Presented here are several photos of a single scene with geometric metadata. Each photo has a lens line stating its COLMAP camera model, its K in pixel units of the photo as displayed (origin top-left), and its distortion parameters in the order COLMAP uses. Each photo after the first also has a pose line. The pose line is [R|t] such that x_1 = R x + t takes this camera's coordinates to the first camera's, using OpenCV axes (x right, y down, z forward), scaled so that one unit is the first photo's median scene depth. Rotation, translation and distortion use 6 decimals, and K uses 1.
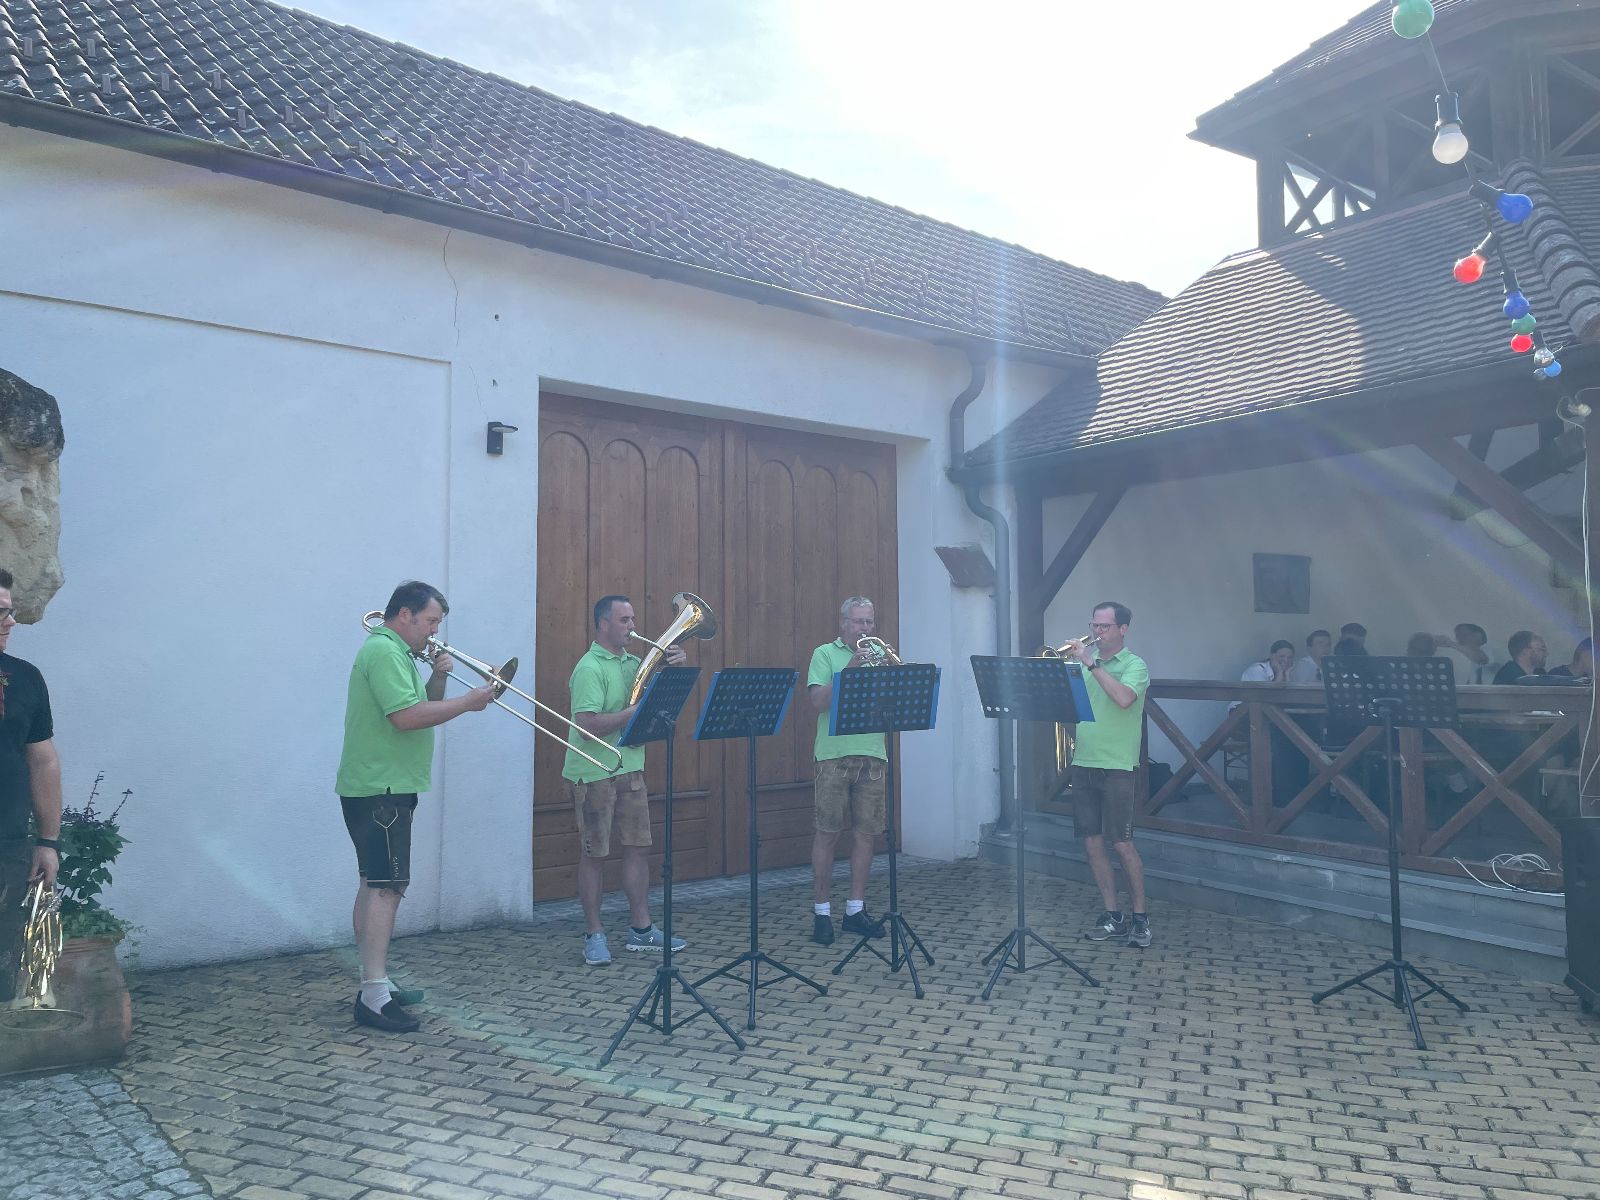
lens RADIAL K [[1213.4, 0, 794.5], [0, 1213.4, 578.1], [0, 0, 1]] dist [0.097499, -0.125605]
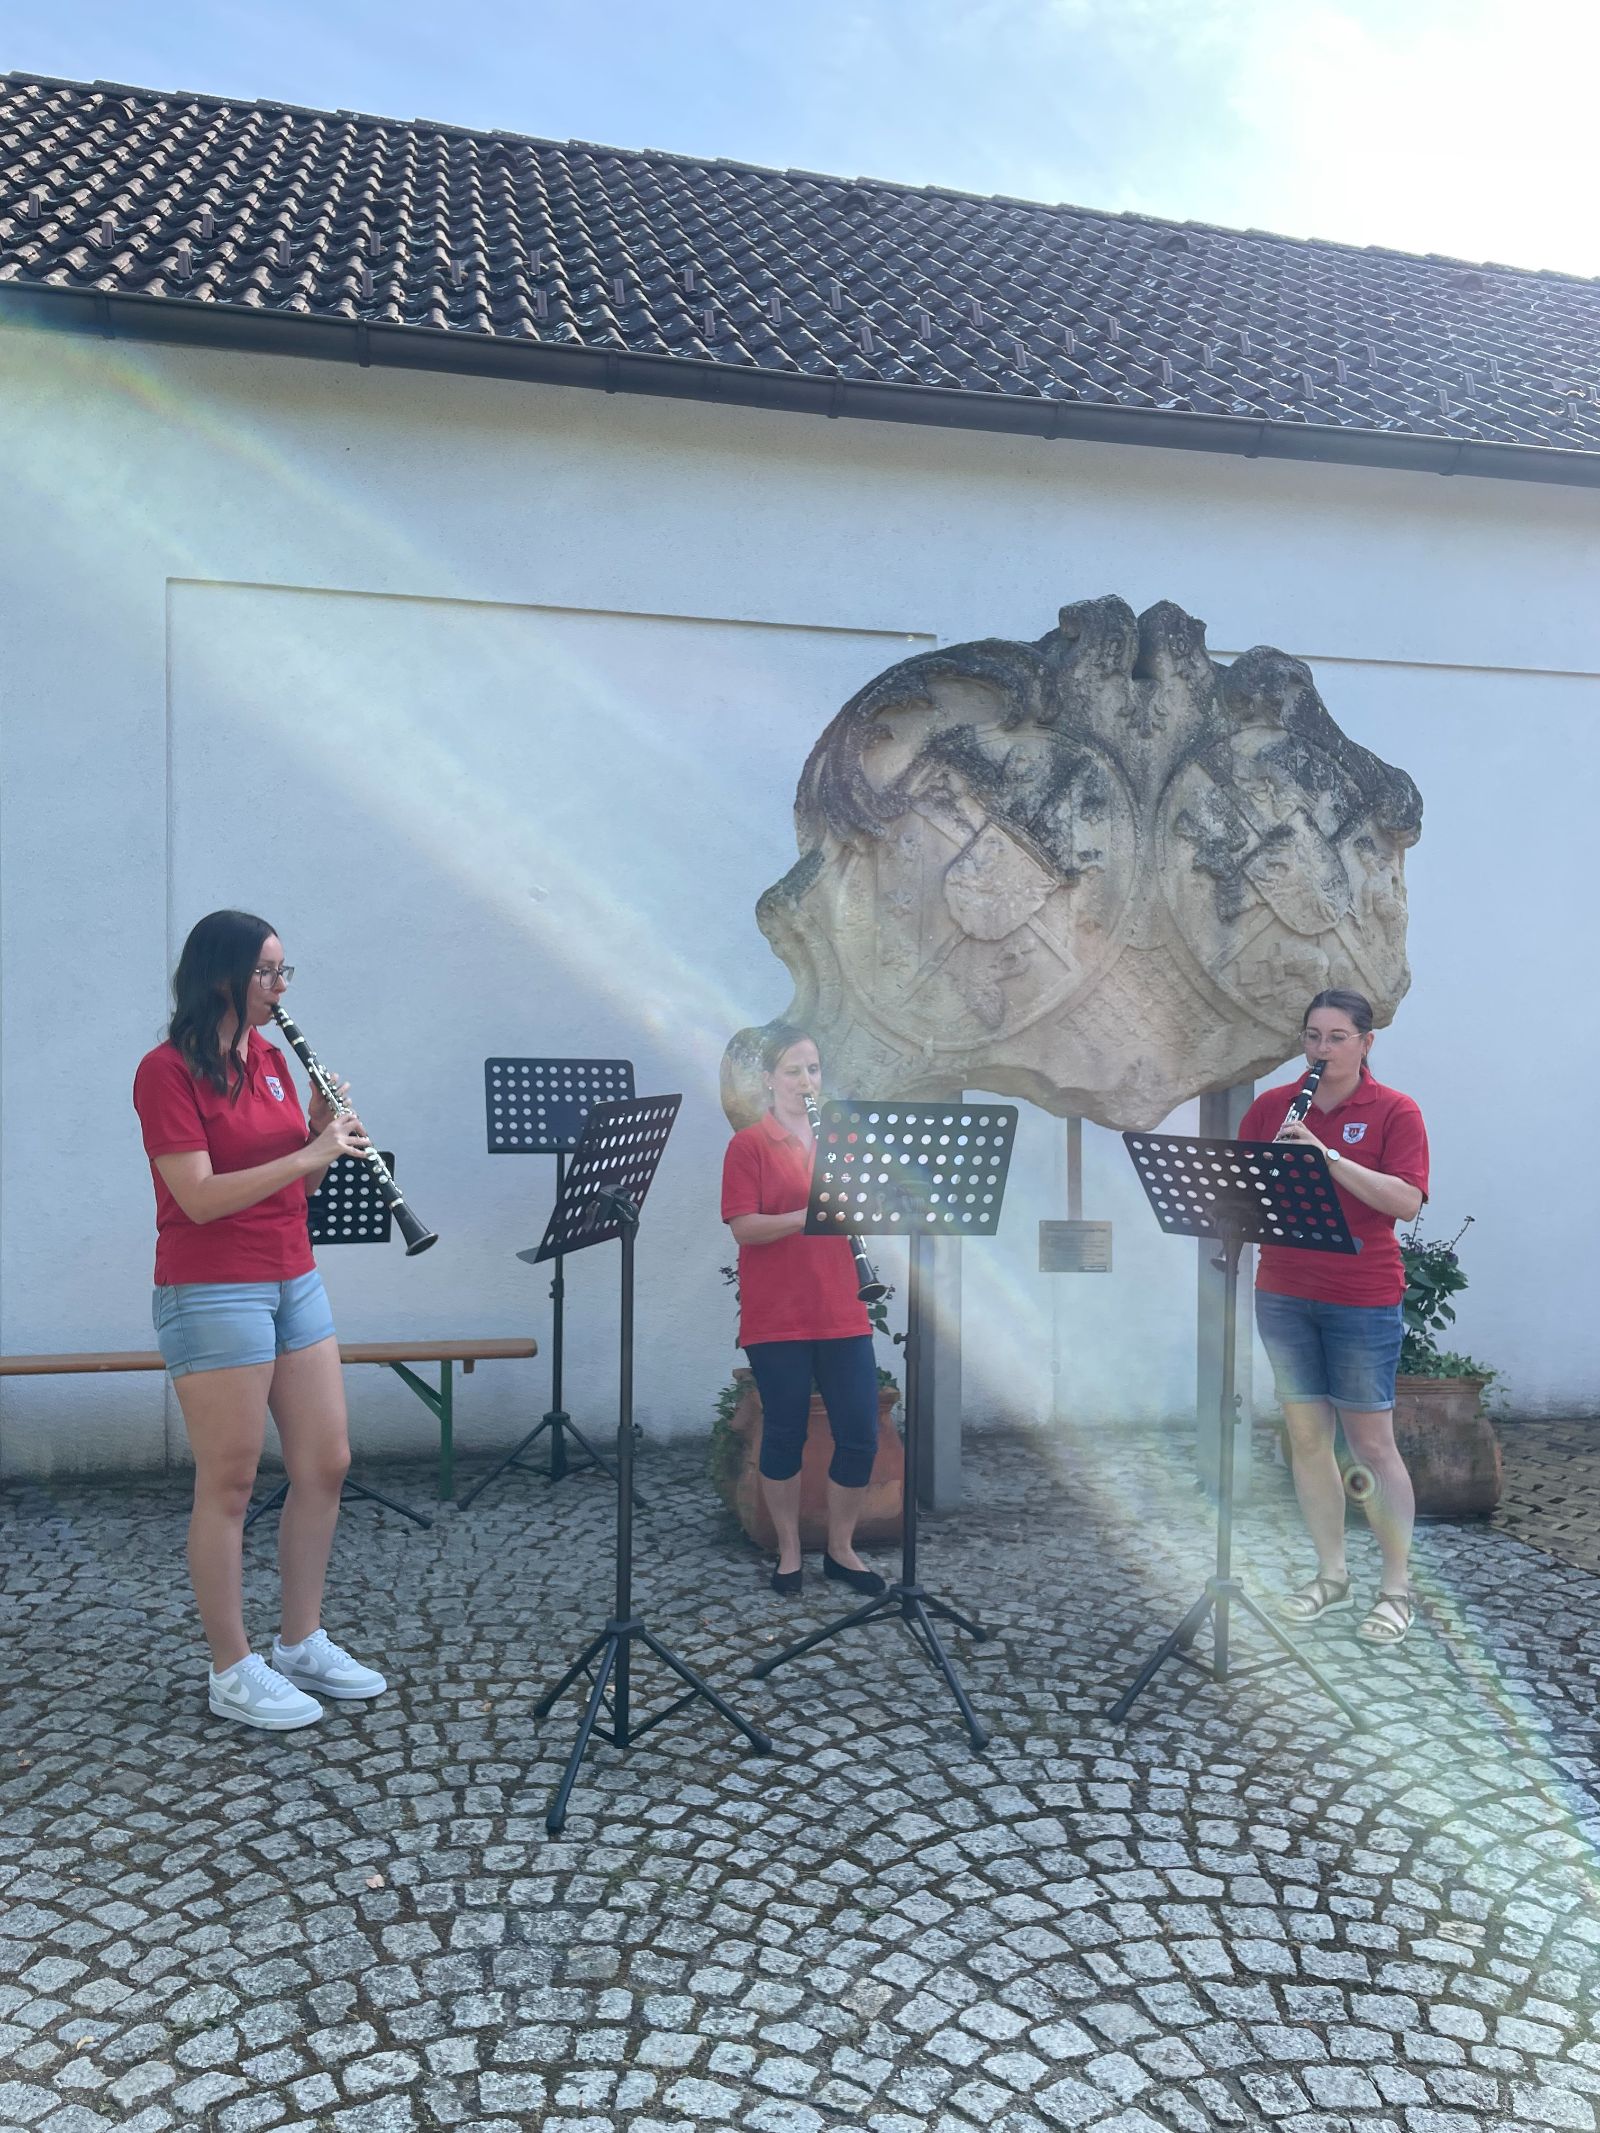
lens RADIAL K [[1617.6, 0, 798.6], [0, 1617.6, 1087.8], [0, 0, 1]] dist [0.097499, -0.125605]
pose [[0.898575, 0.015611, -0.438542, -0.462356], [0.020084, 0.996857, 0.076636, -0.019121], [0.438360, -0.077671, 0.895437, -0.248483]]
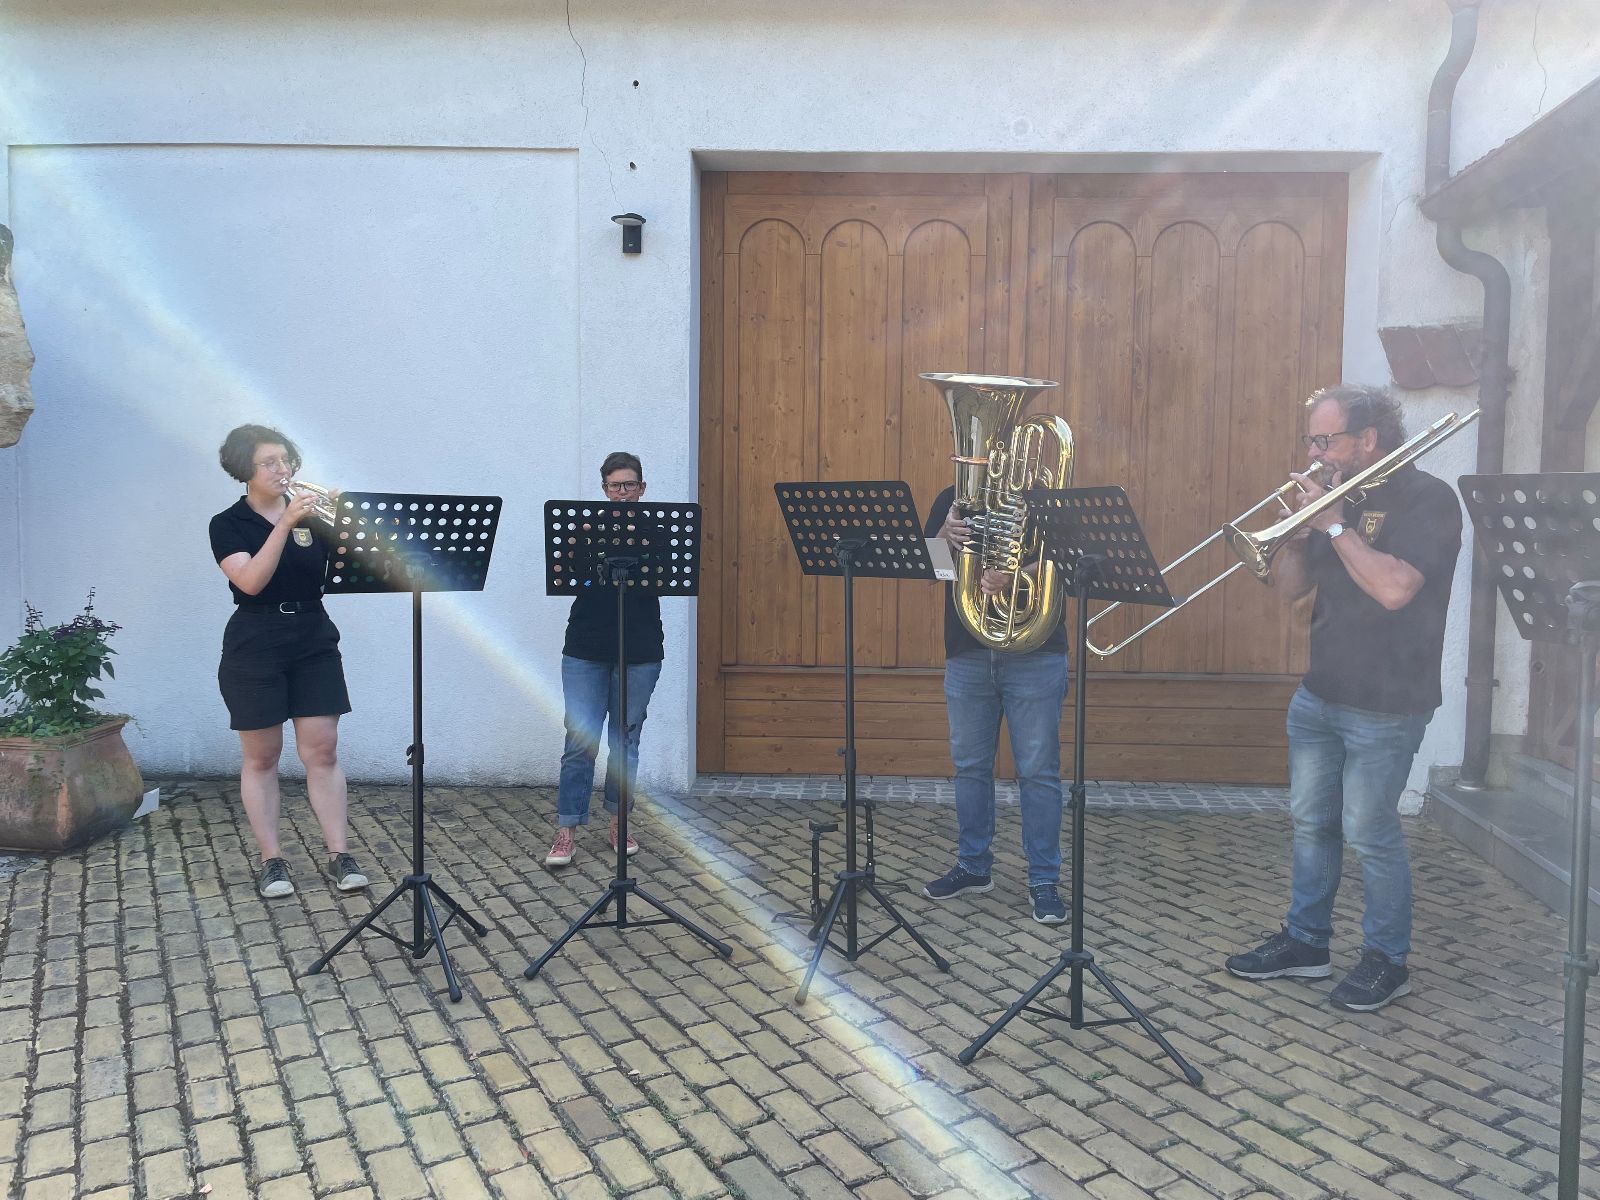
lens RADIAL K [[1213.4, 0, 820.4], [0, 1213.4, 583.3], [0, 0, 1]] dist [0.097499, -0.125605]
pose [[0.761548, 0.049225, -0.646237, 0.613442], [0.028122, 0.993663, 0.108828, 0.055934], [0.647499, -0.101051, 0.755337, 0.616814]]
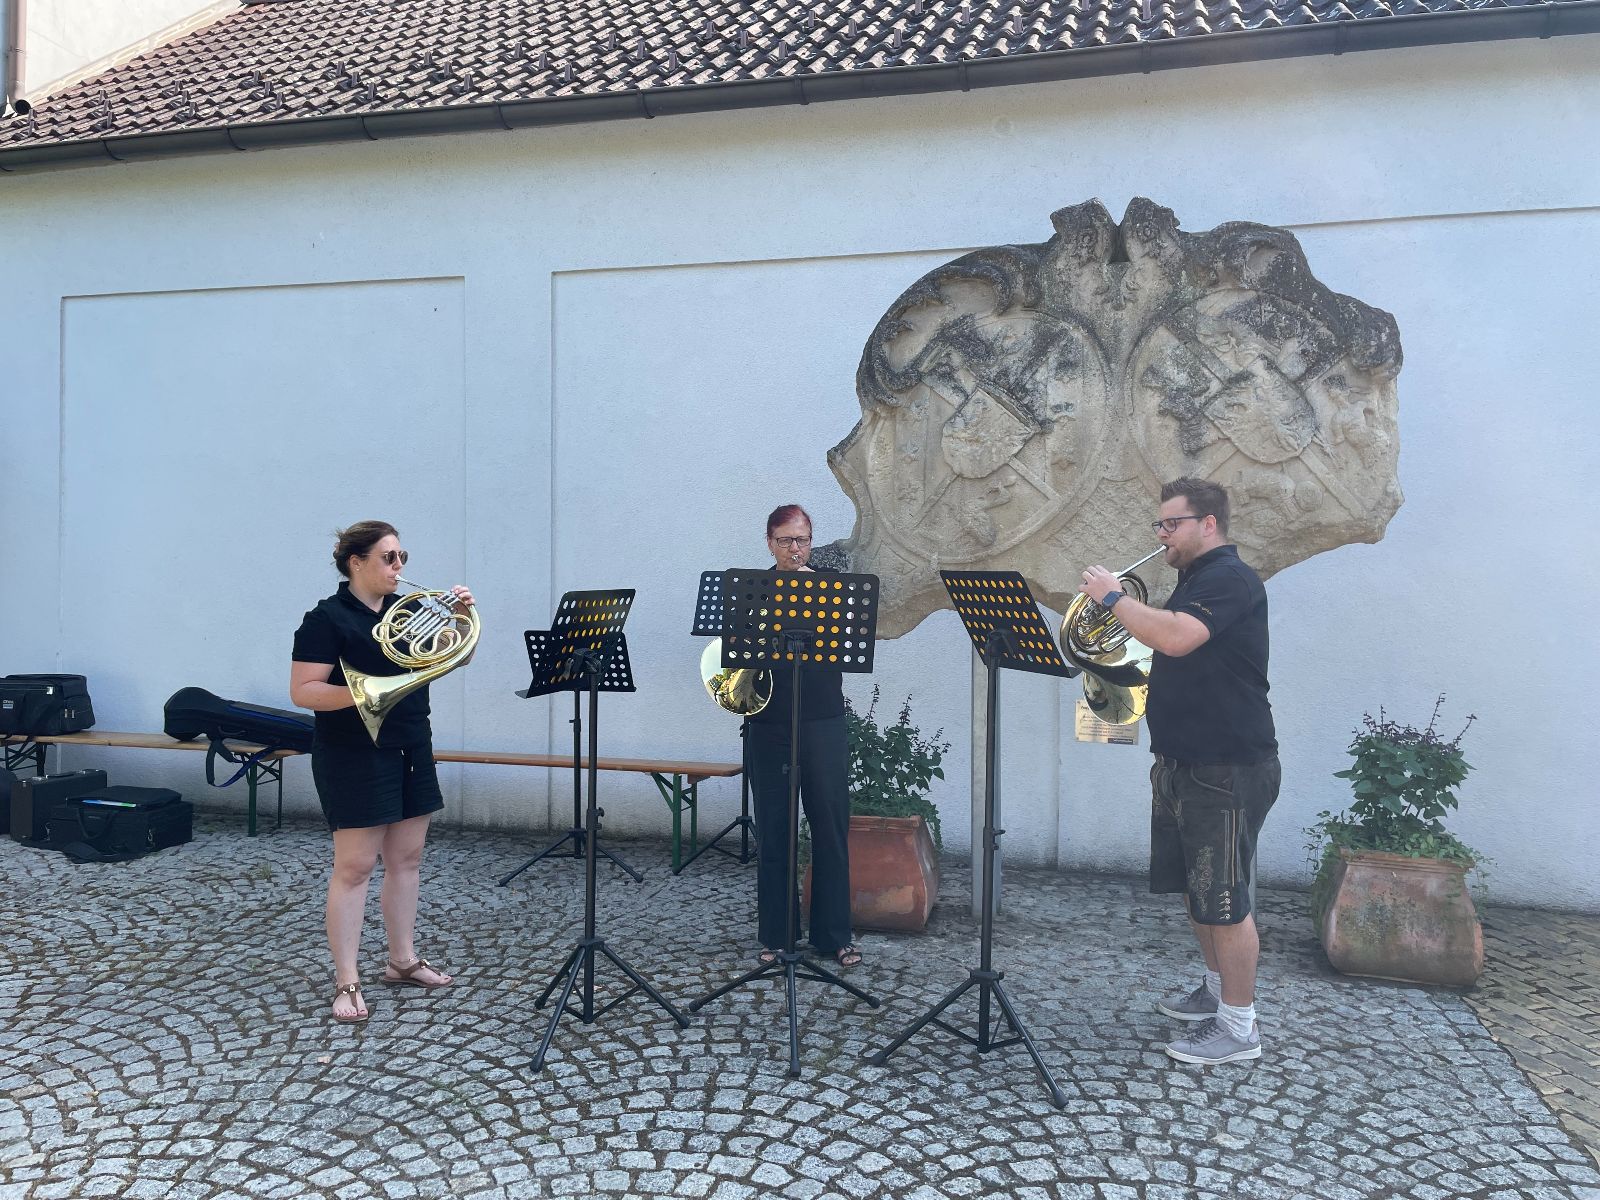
lens RADIAL K [[1213.4, 0, 819.0], [0, 1213.4, 593.8], [0, 0, 1]] dist [0.097499, -0.125605]
pose [[0.592844, 0.015073, -0.805176, -0.070092], [0.040748, 0.997983, 0.048685, 0.010354], [0.804286, -0.061672, 0.591034, 0.031552]]
